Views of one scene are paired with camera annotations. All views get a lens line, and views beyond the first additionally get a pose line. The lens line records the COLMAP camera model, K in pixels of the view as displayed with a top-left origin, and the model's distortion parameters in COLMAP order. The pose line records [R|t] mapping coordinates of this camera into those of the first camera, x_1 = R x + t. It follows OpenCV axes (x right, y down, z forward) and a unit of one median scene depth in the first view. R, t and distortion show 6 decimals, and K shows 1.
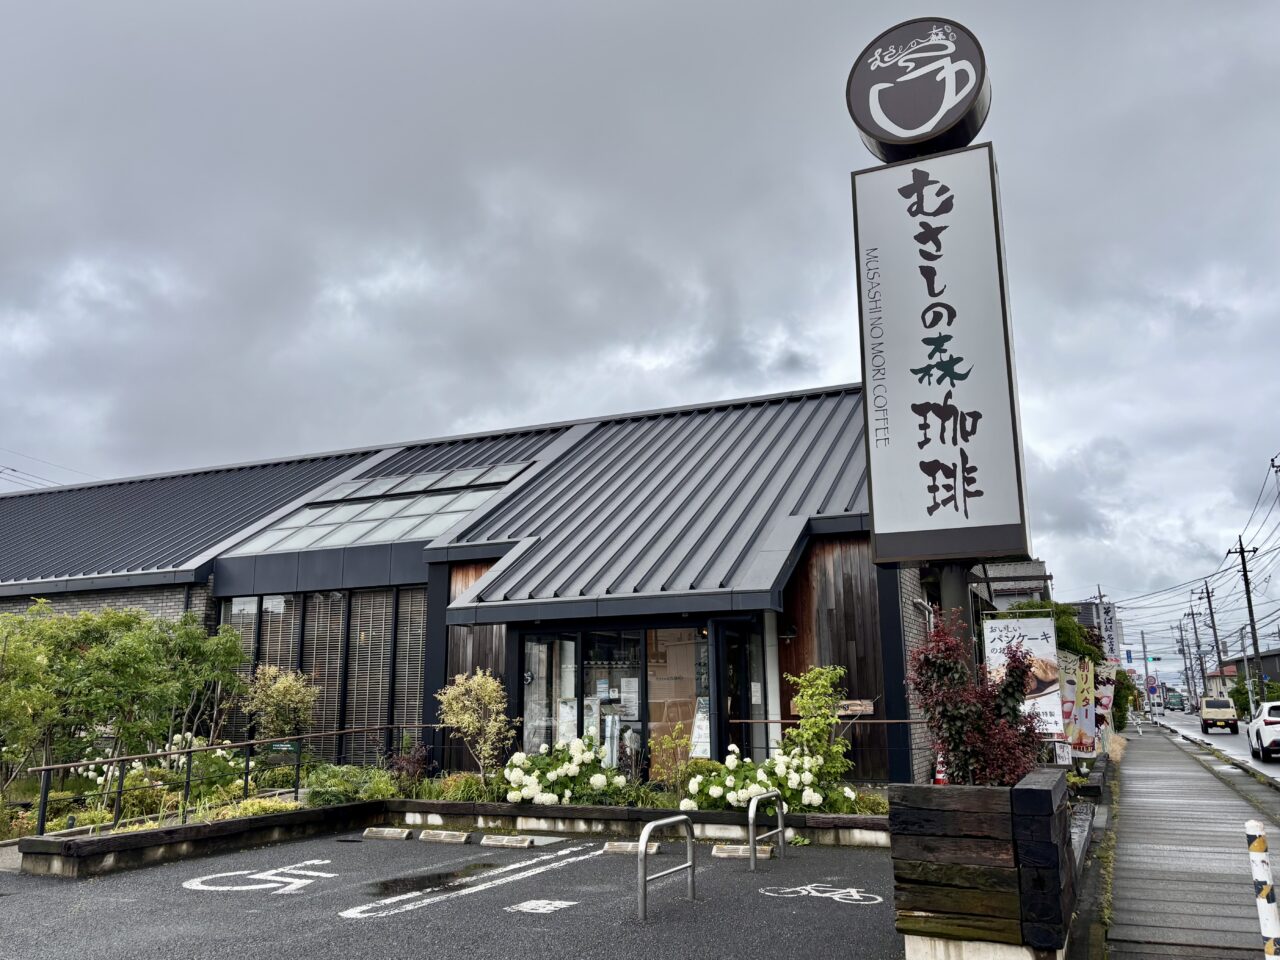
lens RADIAL K [[1046.4, 0, 638.9], [0, 1046.4, 476.4], [0, 0, 1]] dist [0.001951, 0.002465]
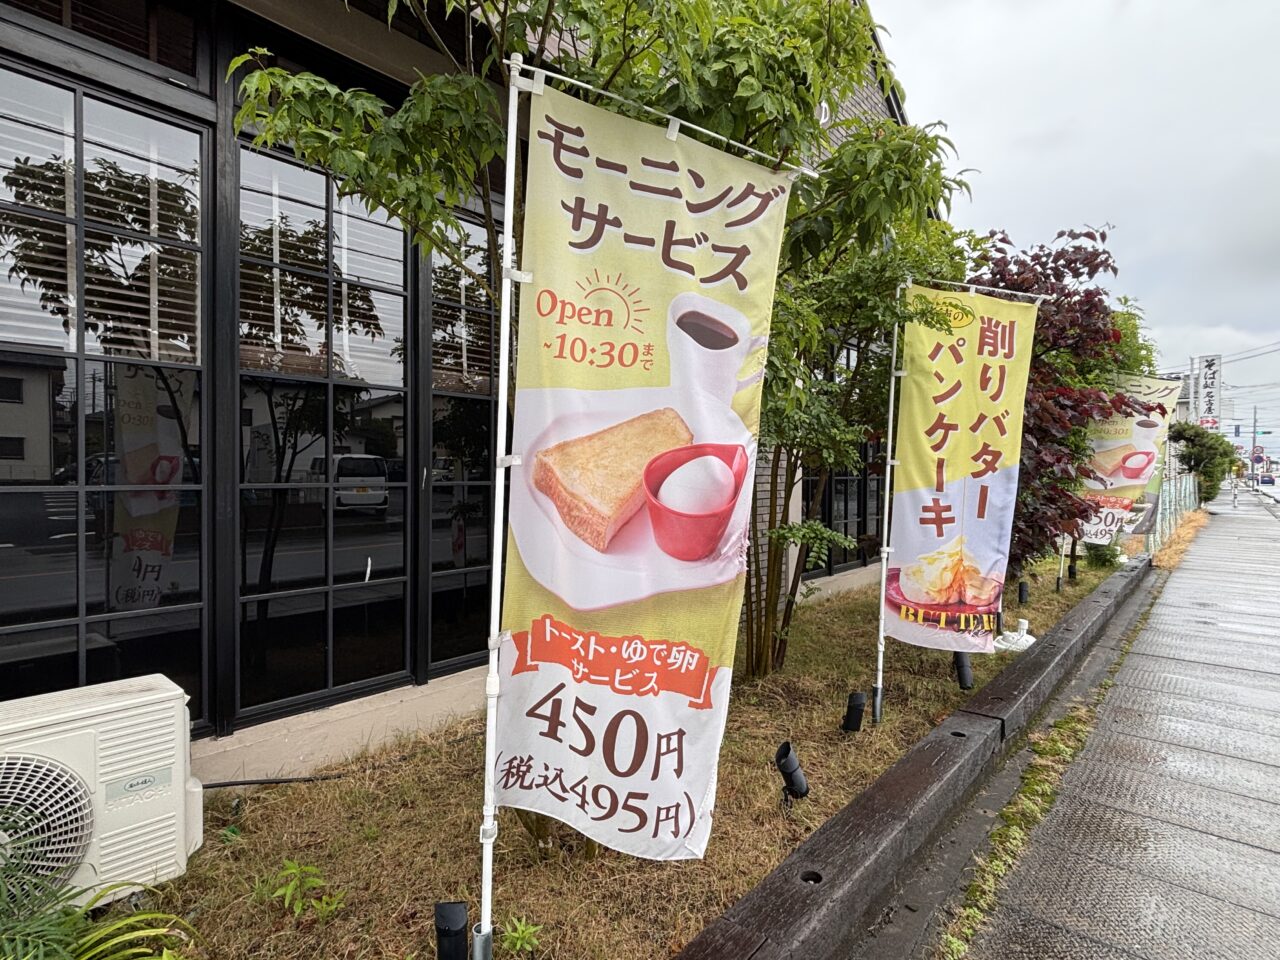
lens RADIAL K [[718.9, 0, 641.3], [0, 718.9, 479.1], [0, 0, 1]] dist [-0.002878, -0.000225]
pose [[0.966049, 0.018023, -0.257730, 0.481622], [0.041602, 0.973695, 0.224024, 0.215971], [0.254988, -0.227140, 0.939887, 0.991390]]
